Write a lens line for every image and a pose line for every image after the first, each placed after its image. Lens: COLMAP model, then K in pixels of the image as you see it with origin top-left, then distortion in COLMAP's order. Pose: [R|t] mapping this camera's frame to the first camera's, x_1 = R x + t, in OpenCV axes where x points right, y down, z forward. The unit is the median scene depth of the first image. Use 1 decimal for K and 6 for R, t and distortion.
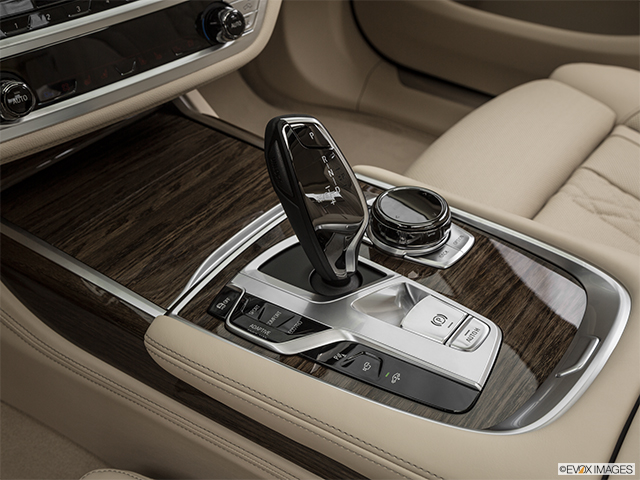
lens RADIAL K [[846.9, 0, 320.0], [0, 846.9, 240.0], [0, 0, 1]] dist [-0.034937, 0.387849]
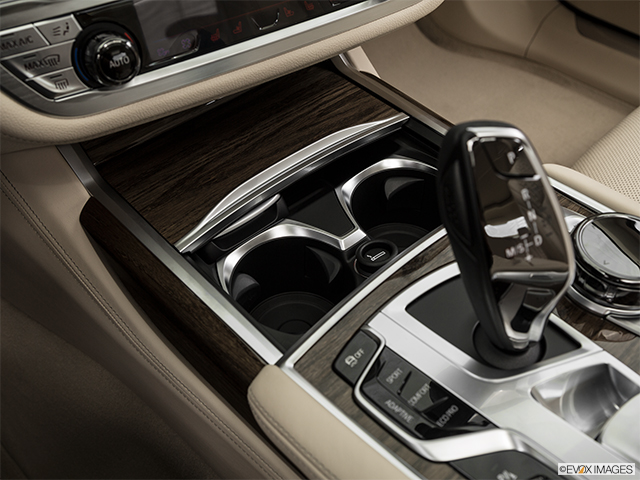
lens RADIAL K [[705.2, 0, 320.0], [0, 705.2, 240.0], [0, 0, 1]] dist [0.006143, 0.016384]
pose [[0.976772, 0.130081, -0.170282, -0.048808], [-0.104439, 0.982885, 0.151756, -0.116632], [0.187108, -0.130447, 0.973640, 0.379812]]
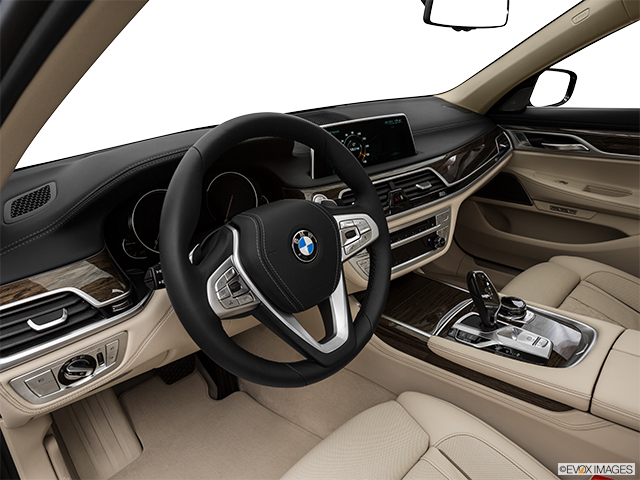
lens RADIAL K [[444.0, 0, 320.0], [0, 444.0, 240.0], [0, 0, 1]] dist [-0.010703, -0.001301]
pose [[0.983562, -0.013151, -0.180091, -0.283292], [-0.031739, 0.969226, -0.244118, 0.154859], [0.177760, 0.245821, 0.952876, -0.662546]]
